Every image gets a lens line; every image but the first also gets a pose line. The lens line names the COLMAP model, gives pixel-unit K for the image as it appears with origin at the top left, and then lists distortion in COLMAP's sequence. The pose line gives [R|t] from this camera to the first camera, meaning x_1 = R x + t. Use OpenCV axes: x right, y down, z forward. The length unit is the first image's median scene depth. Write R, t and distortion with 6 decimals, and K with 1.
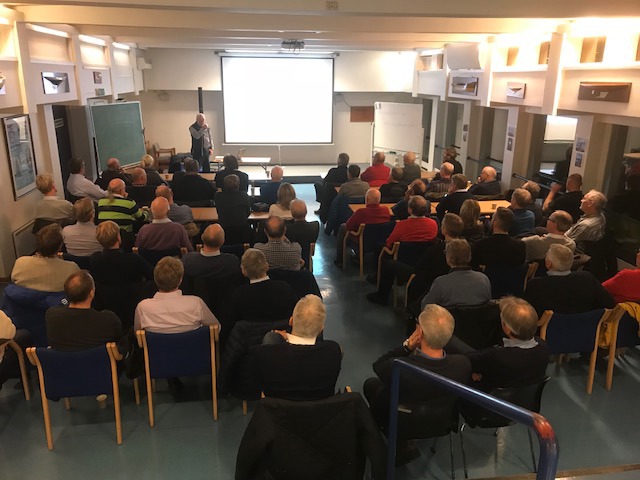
lens RADIAL K [[518.3, 0, 320.0], [0, 518.3, 240.0], [0, 0, 1]] dist [0.002882, -0.005917]
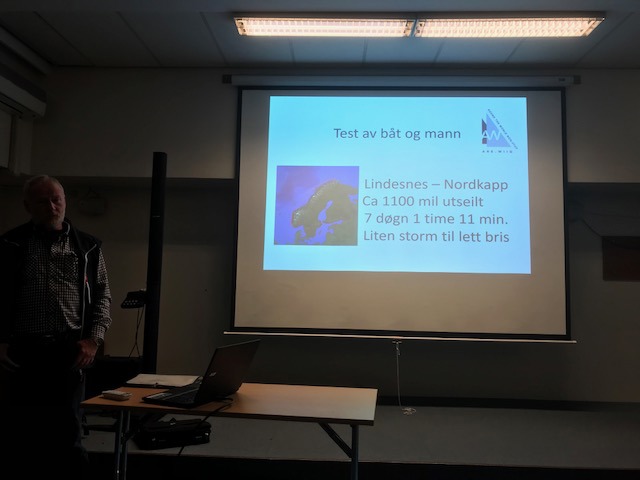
lens RADIAL K [[518.3, 0, 320.0], [0, 518.3, 240.0], [0, 0, 1]] dist [0.002882, -0.005917]
pose [[0.985386, 0.000205, -0.170339, -0.072598], [-0.064332, 0.926389, -0.371033, -0.123633], [0.157724, 0.376569, 0.912863, 0.703803]]
